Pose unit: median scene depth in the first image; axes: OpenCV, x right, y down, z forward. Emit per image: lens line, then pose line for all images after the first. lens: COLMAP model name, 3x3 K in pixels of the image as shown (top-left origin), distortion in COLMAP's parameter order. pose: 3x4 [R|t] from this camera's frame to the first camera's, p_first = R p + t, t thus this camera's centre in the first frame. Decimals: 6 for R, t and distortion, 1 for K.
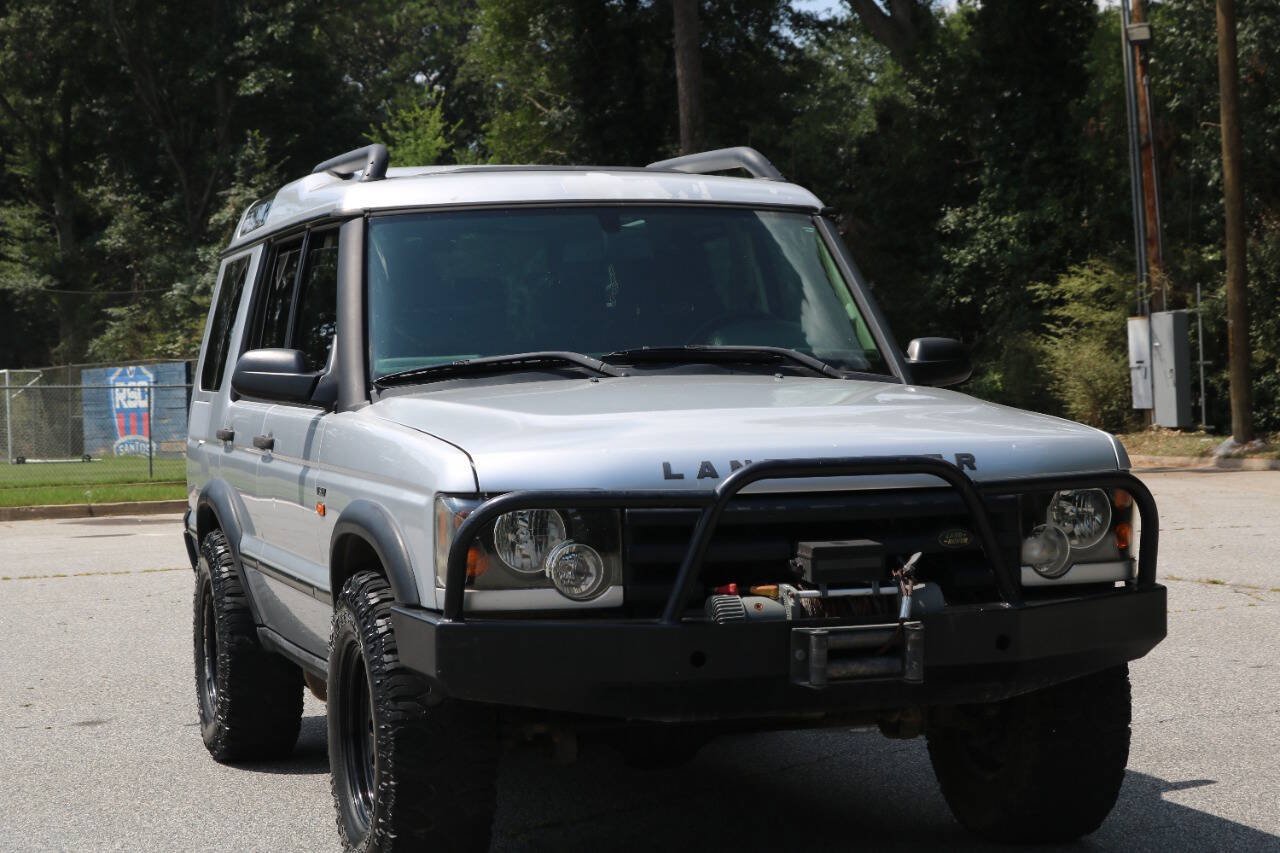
lens RADIAL K [[2609.8, 0, 642.0], [0, 2609.8, 418.8], [0, 0, 1]] dist [0.004661, 0.173597]
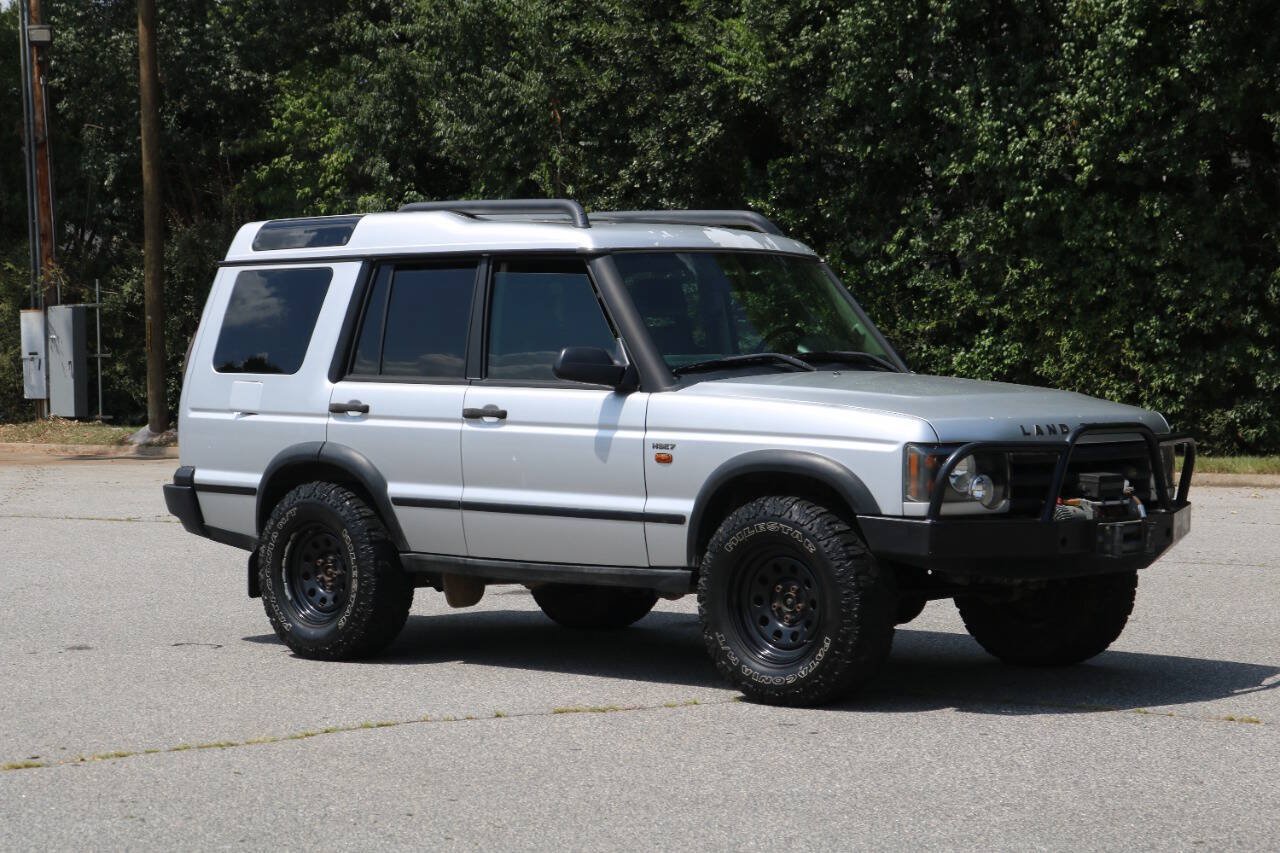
lens RADIAL K [[2744.4, 0, 640.1], [0, 2744.4, 427.1], [0, 0, 1]] dist [0.000637, 0.164762]
pose [[0.858721, 0.007205, 0.512393, -0.170289], [-0.009829, 0.999949, 0.002412, 0.002521], [-0.512349, -0.007107, 0.858748, -0.057523]]
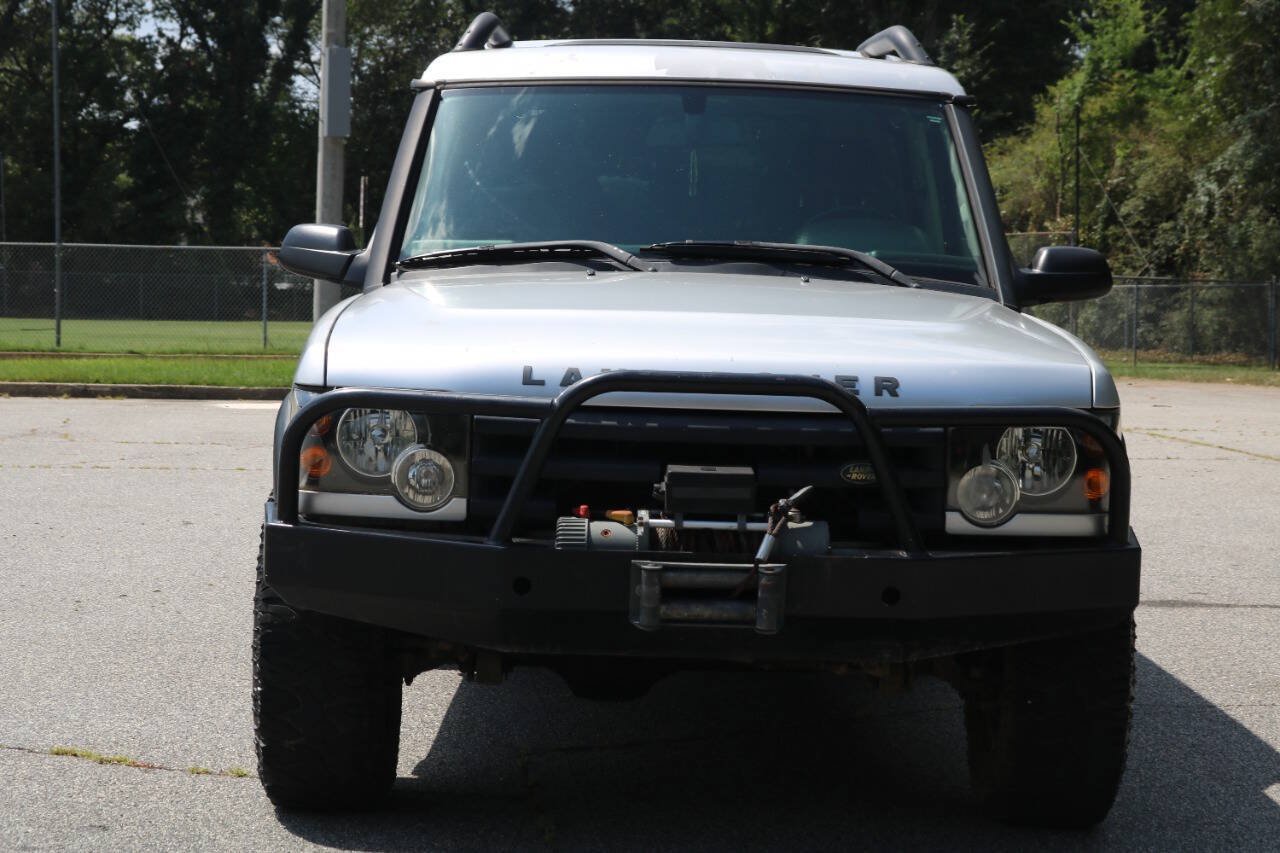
lens RADIAL K [[2609.8, 0, 642.0], [0, 2609.8, 418.8], [0, 0, 1]] dist [0.004661, 0.173597]
pose [[0.957162, 0.066942, -0.281709, 0.047374], [-0.054910, 0.997219, 0.050399, -0.001997], [0.284299, -0.032771, 0.958175, 0.022809]]
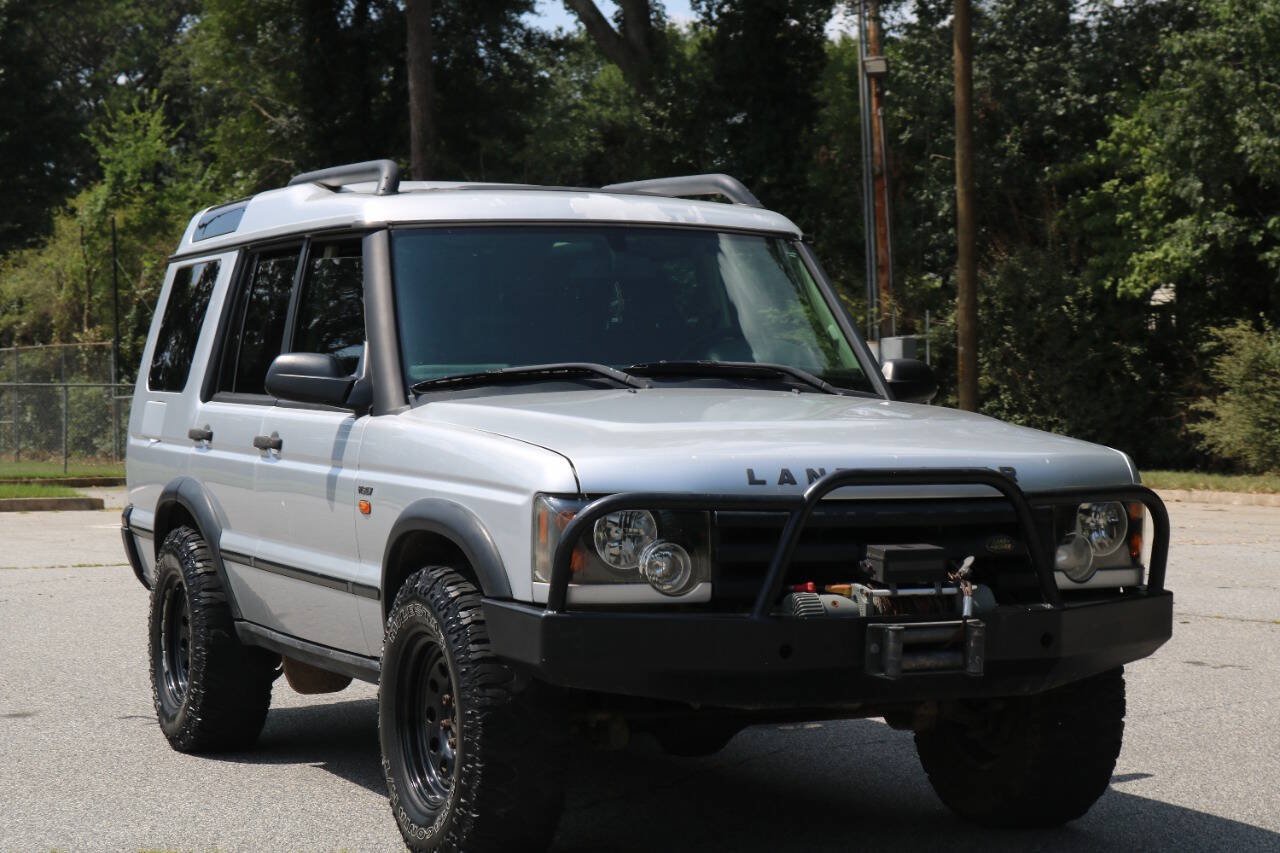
lens RADIAL K [[2609.8, 0, 642.0], [0, 2609.8, 418.8], [0, 0, 1]] dist [0.004661, 0.173597]
pose [[0.992070, 0.023575, 0.123454, -0.026420], [-0.022895, 0.999714, -0.006923, 0.000699], [-0.123582, 0.004042, 0.992326, -0.010264]]
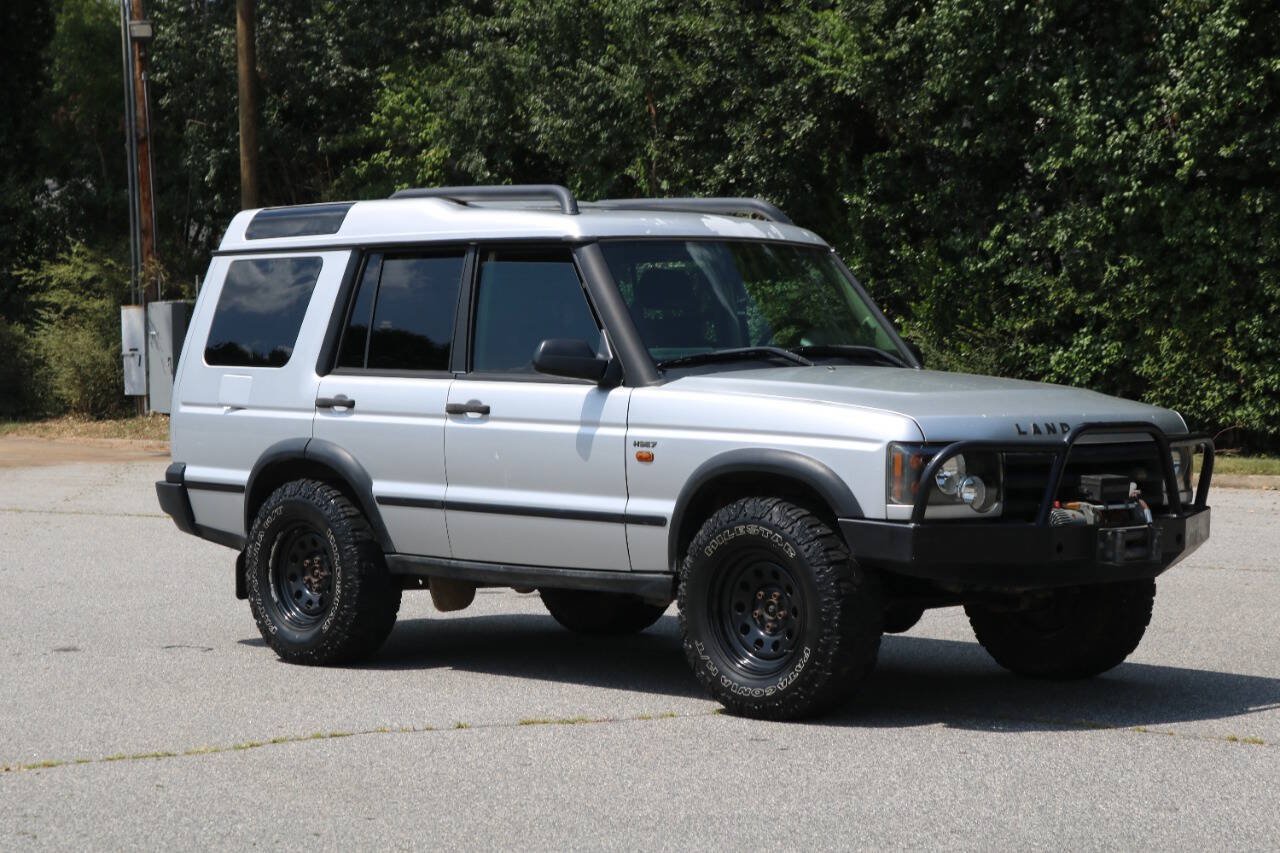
lens RADIAL K [[2744.4, 0, 640.1], [0, 2744.4, 427.1], [0, 0, 1]] dist [0.000637, 0.164762]
pose [[0.883442, 0.011529, 0.468399, -0.149533], [-0.014749, 0.999886, 0.003207, 0.002623], [-0.468309, -0.009742, 0.883511, -0.053168]]
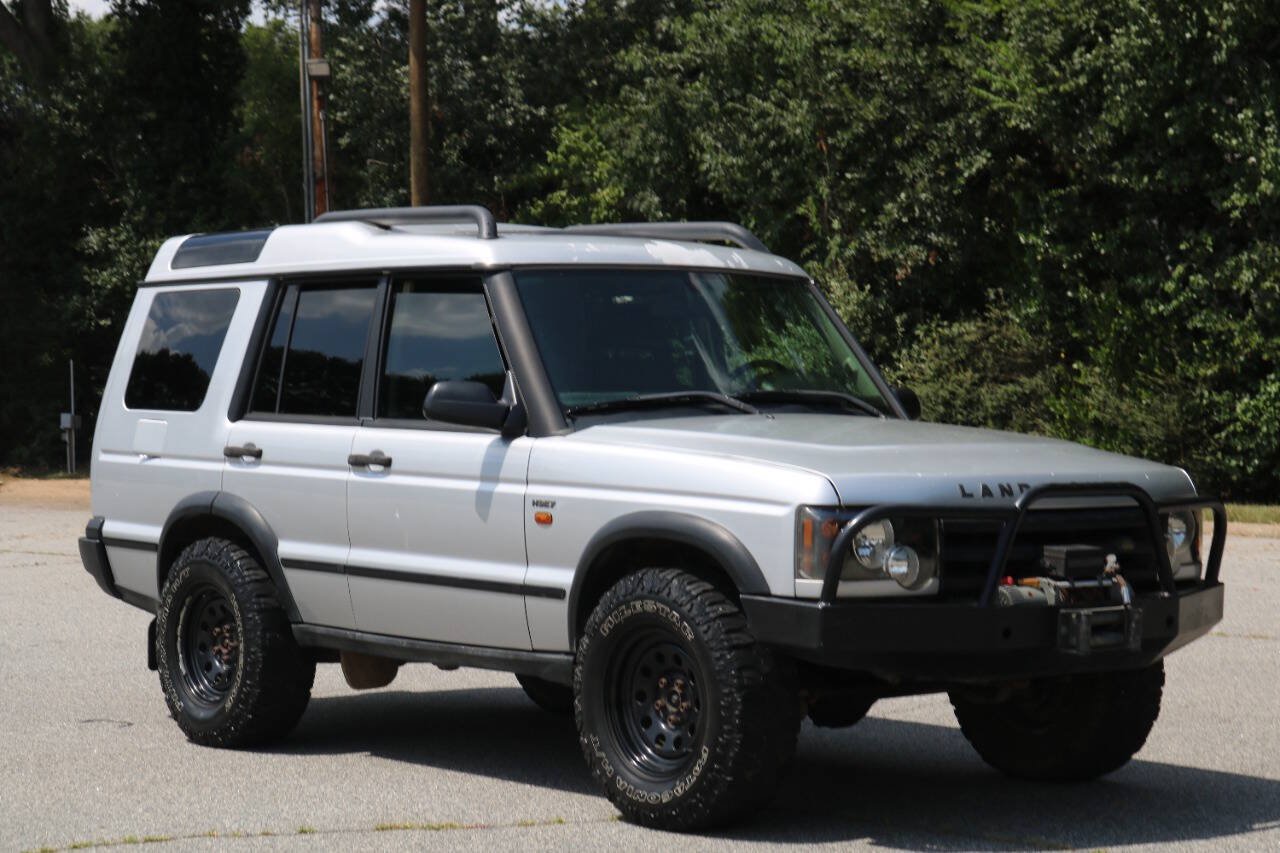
lens RADIAL K [[2734.8, 0, 638.3], [0, 2734.8, 420.9], [0, 0, 1]] dist [0.020488, 0.214787]
pose [[0.923654, 0.026406, 0.382315, -0.103959], [-0.022822, 0.999643, -0.013908, 0.001216], [-0.382546, 0.004121, 0.923927, -0.031815]]
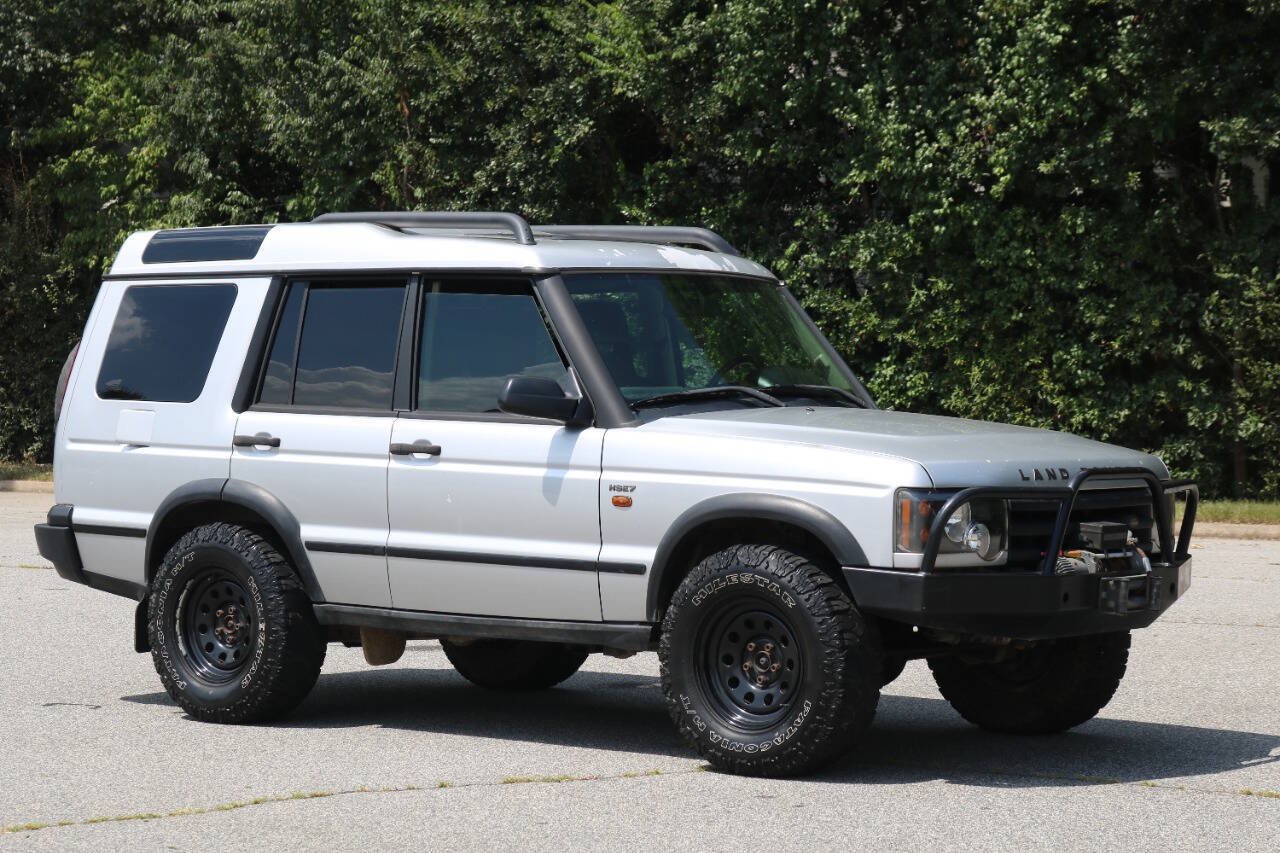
lens RADIAL K [[3121.9, 0, 643.8], [0, 3121.9, 420.5], [0, 0, 1]] dist [0.015485, 0.463238]
pose [[0.825566, 0.023480, 0.563817, -0.185779], [-0.020596, 0.999722, -0.011475, 0.002148], [-0.563929, -0.002139, 0.825820, -0.057230]]
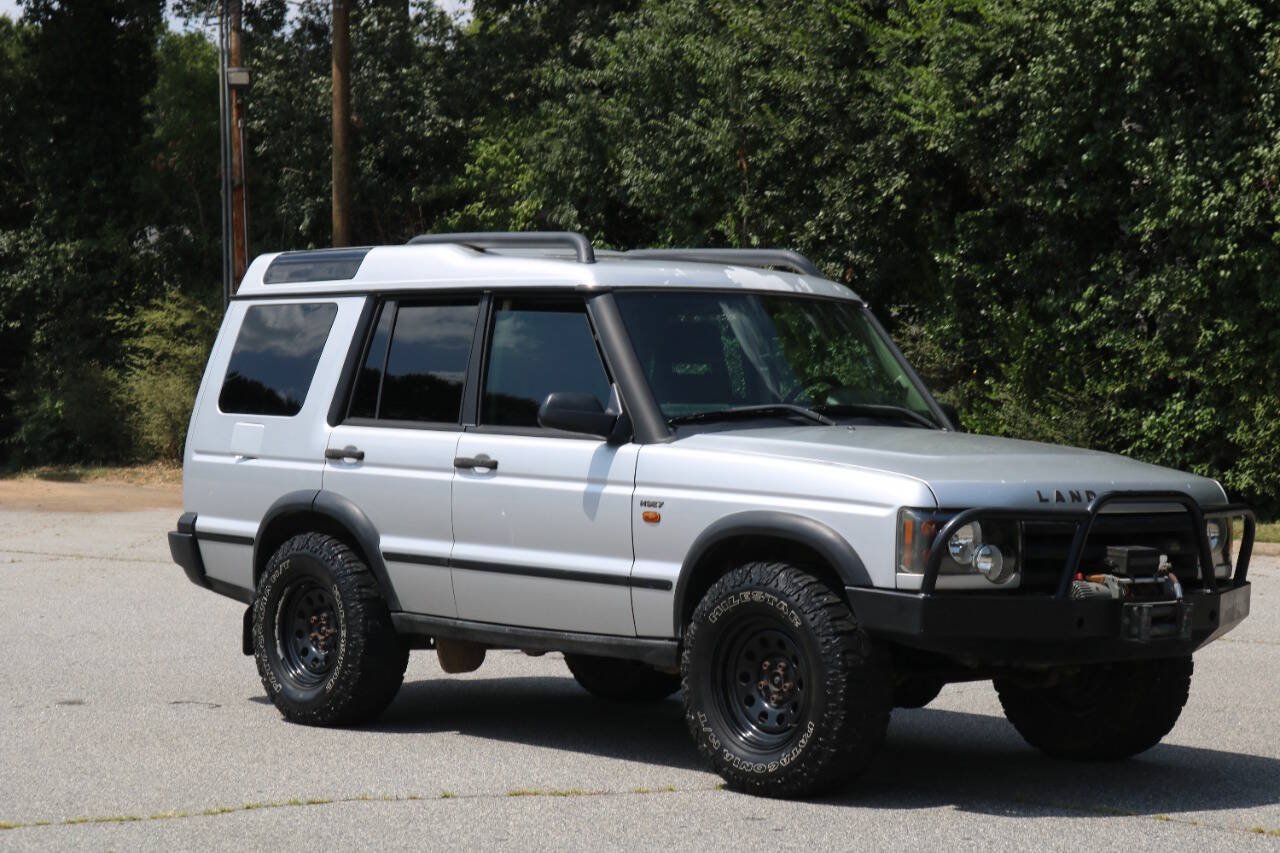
lens RADIAL K [[2741.4, 0, 638.3], [0, 2741.4, 429.9], [0, 0, 1]] dist [0.006180, 0.166297]
pose [[0.901992, 0.038025, 0.430075, -0.134905], [-0.034904, 0.999276, -0.015149, 0.002154], [-0.430340, -0.001347, 0.902666, -0.046982]]
